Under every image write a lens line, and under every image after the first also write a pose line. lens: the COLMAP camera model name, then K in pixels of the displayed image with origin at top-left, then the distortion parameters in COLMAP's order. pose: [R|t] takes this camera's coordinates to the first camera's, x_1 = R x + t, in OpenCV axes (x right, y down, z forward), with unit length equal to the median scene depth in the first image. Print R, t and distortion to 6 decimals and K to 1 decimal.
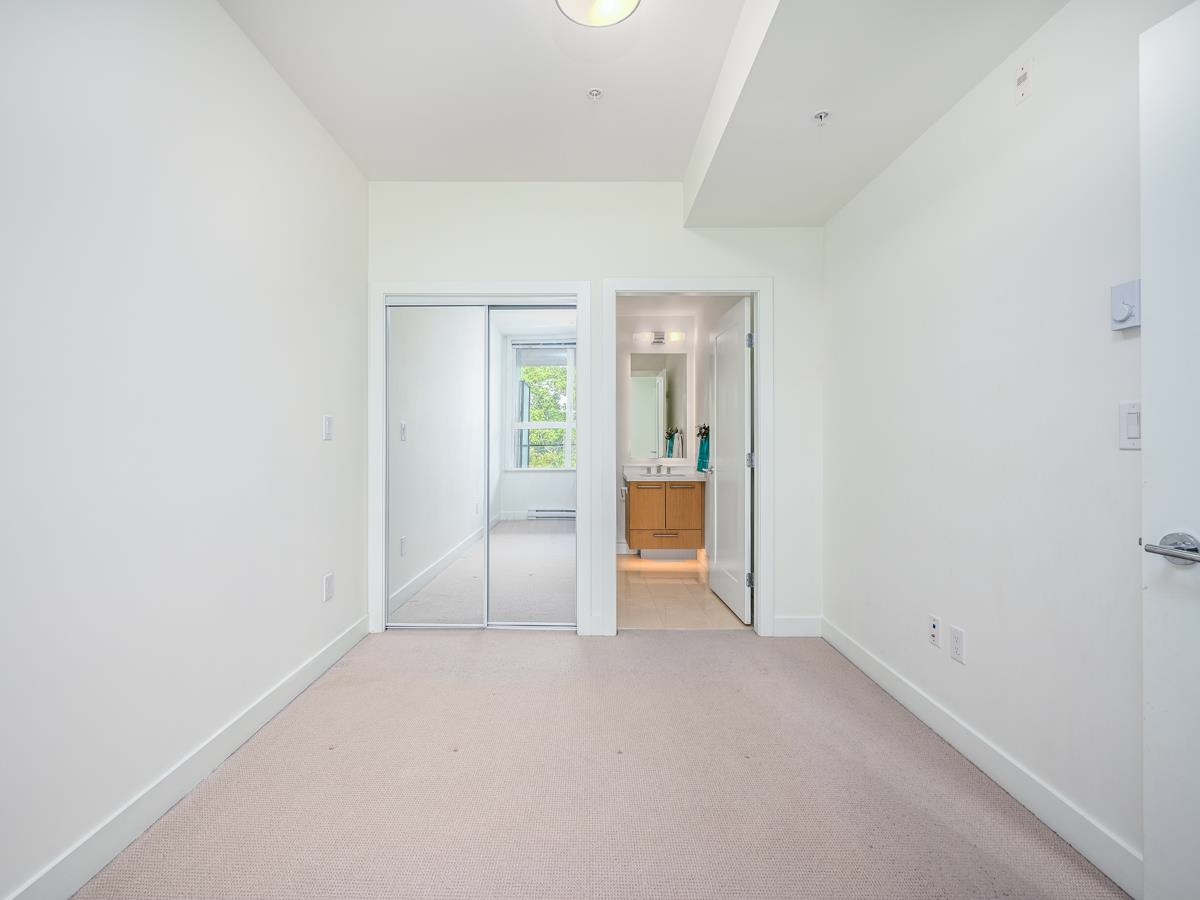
lens RADIAL K [[532.1, 0, 597.0], [0, 532.1, 448.3], [0, 0, 1]] dist [-0.002061, -0.000228]
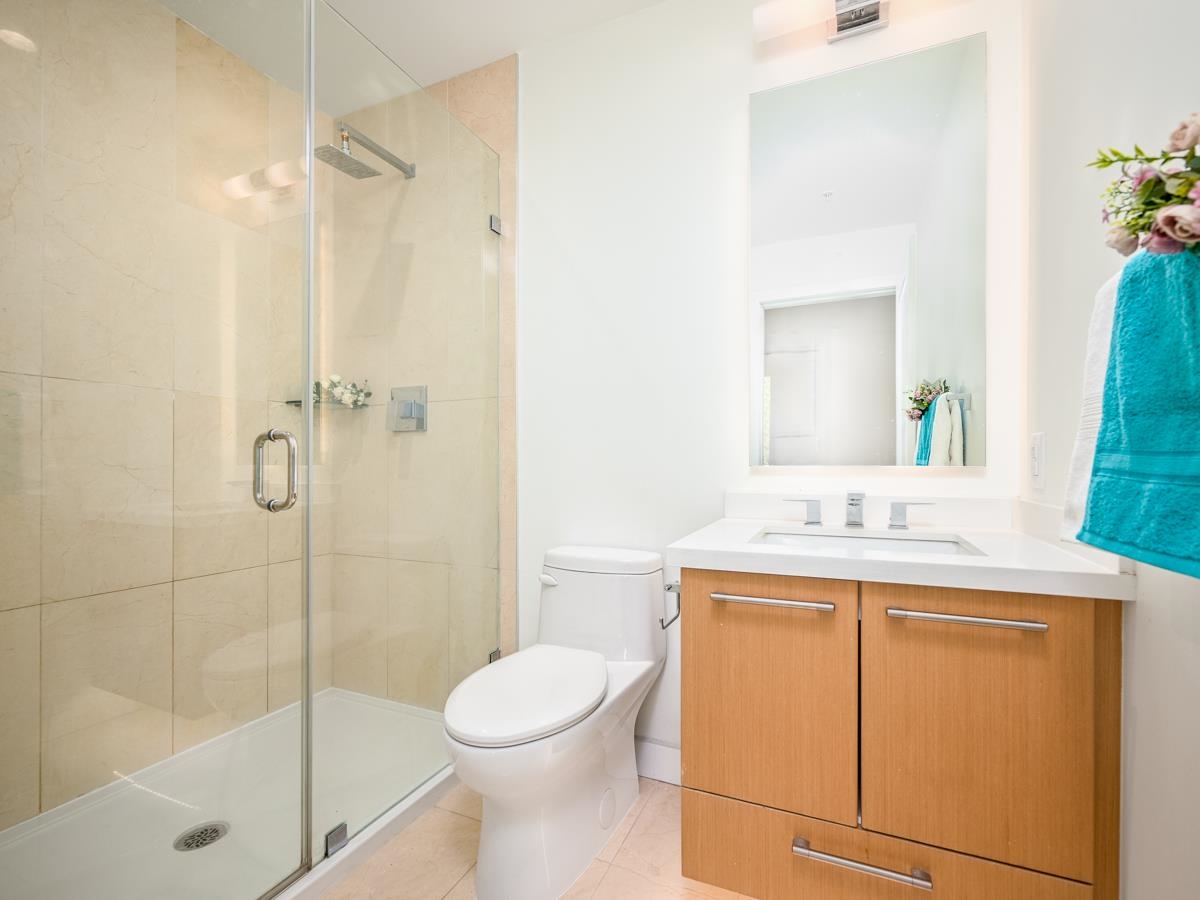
lens RADIAL K [[581.8, 0, 606.3], [0, 581.8, 453.7], [0, 0, 1]] dist [-0.001307, -0.000700]
pose [[0.918367, -0.001602, -0.395727, 0.133070], [-0.005605, 0.999839, -0.017057, 0.017605], [0.395690, 0.017883, 0.918210, 0.787919]]
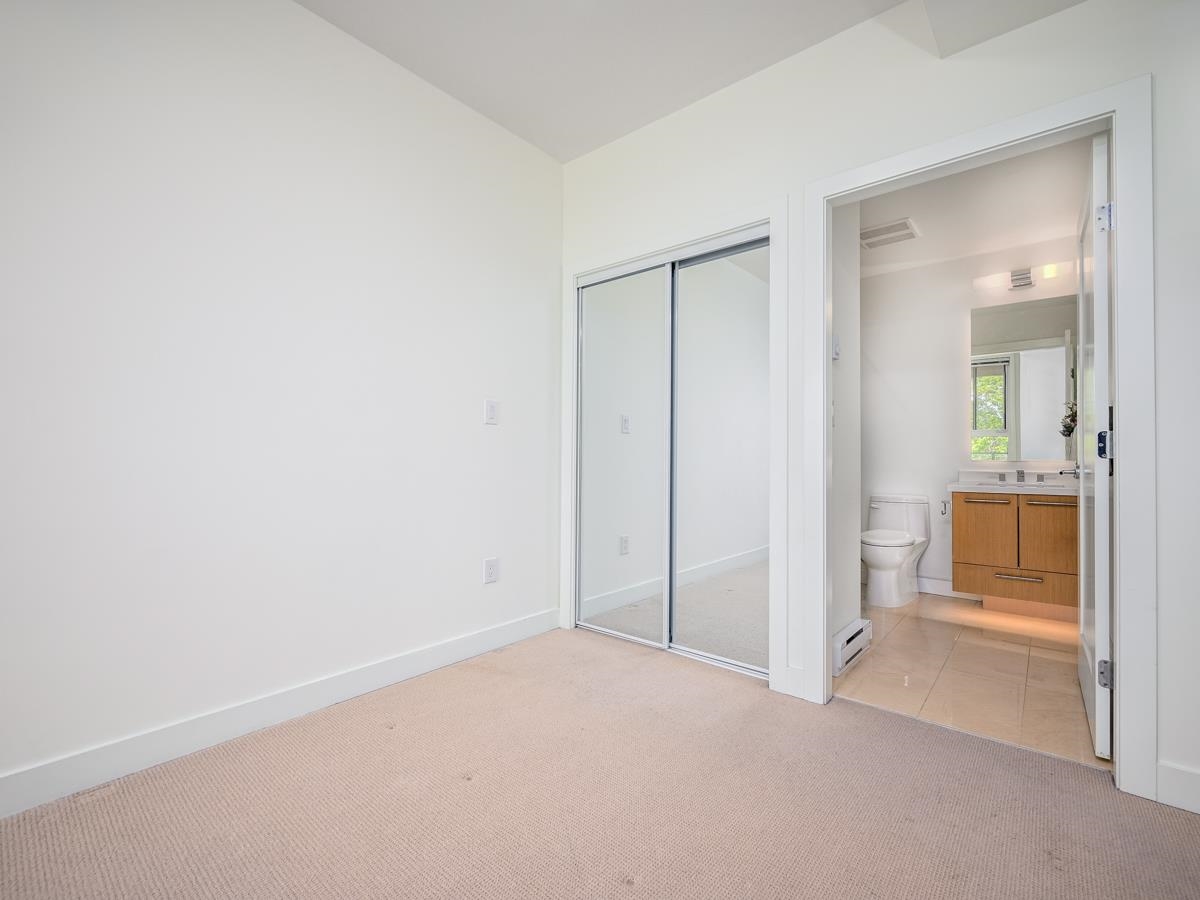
lens RADIAL K [[534.7, 0, 631.8], [0, 534.7, 455.5], [0, 0, 1]] dist [-0.000145, -0.000117]
pose [[0.771541, -0.007874, -0.636131, 0.187500], [-0.008382, 0.999711, -0.022540, 0.036220], [0.636124, 0.022723, 0.771252, 0.211237]]
